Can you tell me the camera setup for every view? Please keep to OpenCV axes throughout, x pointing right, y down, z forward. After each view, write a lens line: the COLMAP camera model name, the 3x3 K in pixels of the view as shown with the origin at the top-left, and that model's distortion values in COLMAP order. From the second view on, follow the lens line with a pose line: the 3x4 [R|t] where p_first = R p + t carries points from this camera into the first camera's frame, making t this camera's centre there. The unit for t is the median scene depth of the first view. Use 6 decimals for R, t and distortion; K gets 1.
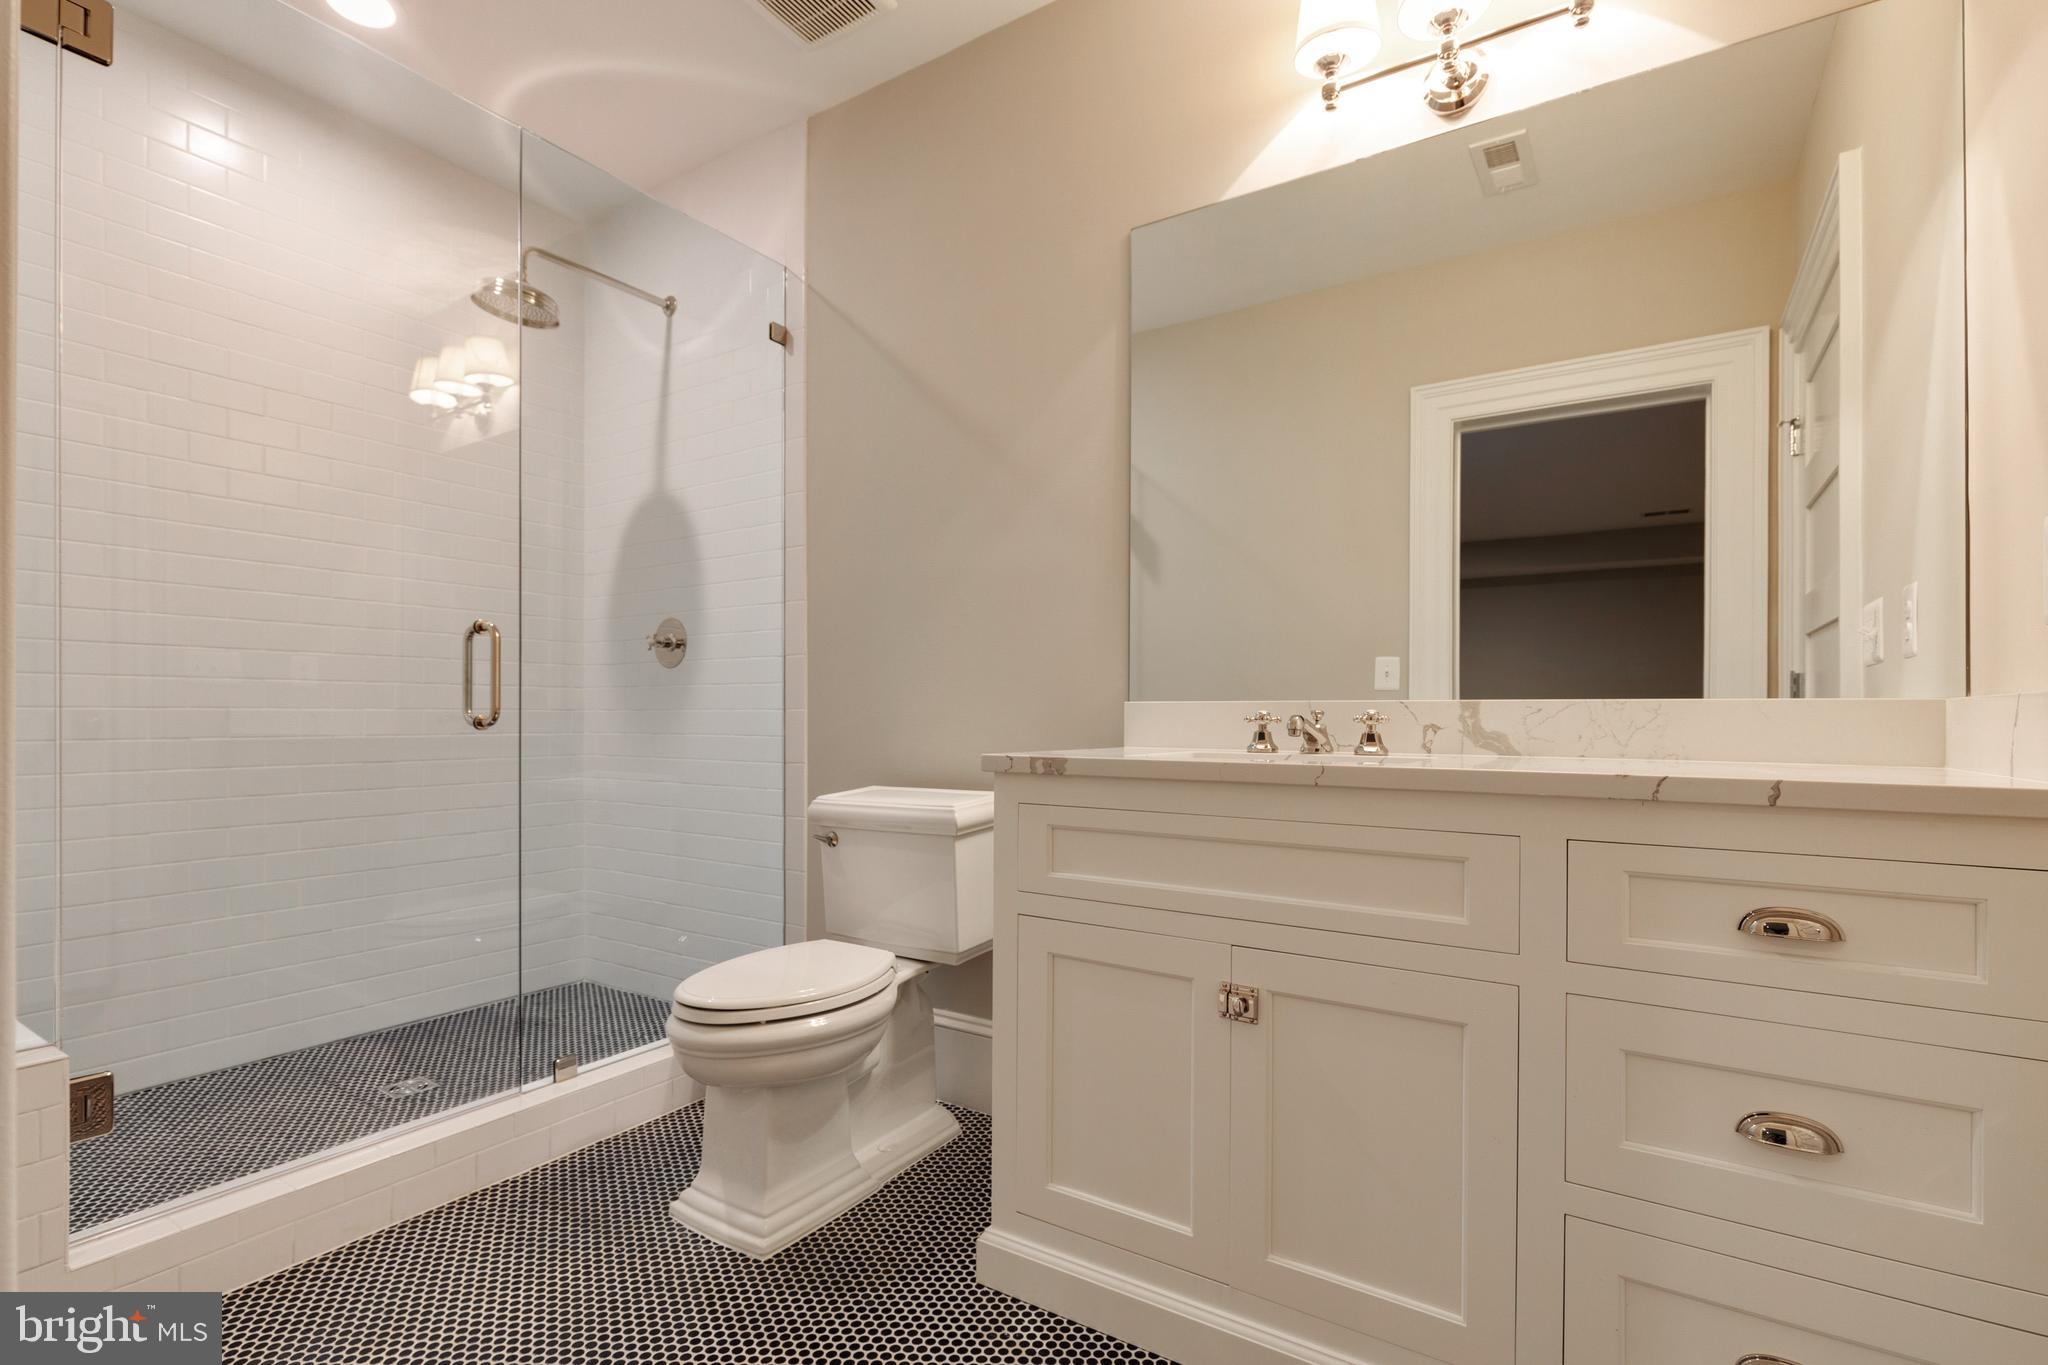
lens RADIAL K [[922.0, 0, 1039.4], [0, 922.0, 694.4], [0, 0, 1]] dist [0.000363, -0.000434]
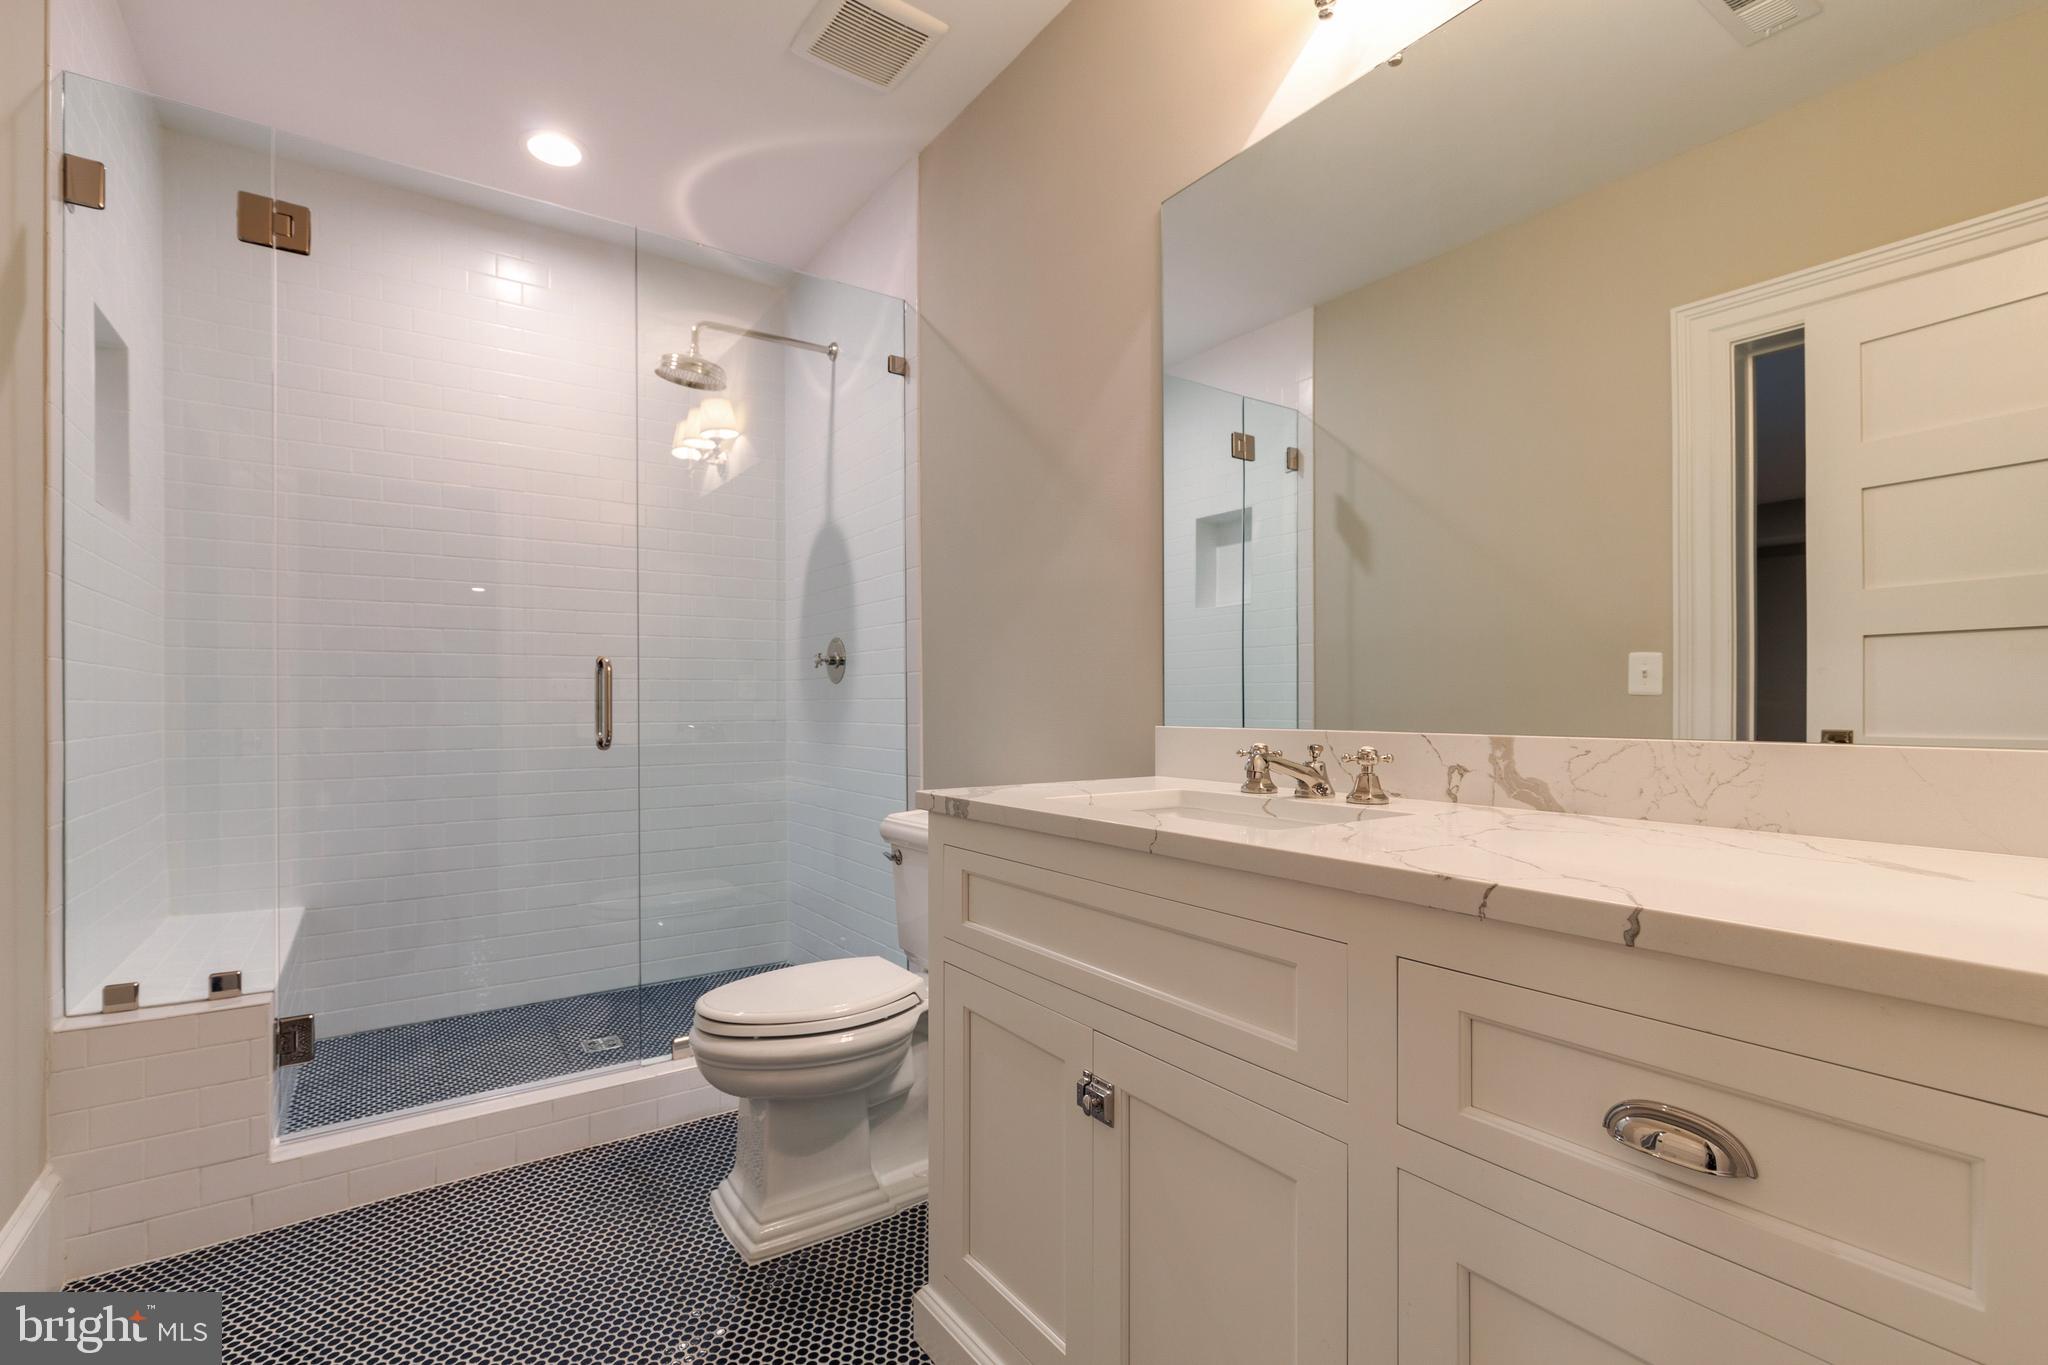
lens RADIAL K [[915.9, 0, 1024.0], [0, 915.9, 682.5], [0, 0, 1]] dist [-0.001222, -0.000106]
pose [[0.927822, -0.014639, -0.372736, 0.328085], [0.013637, 0.999893, -0.005327, -0.033647], [0.372774, -0.000140, 0.927922, 0.126748]]
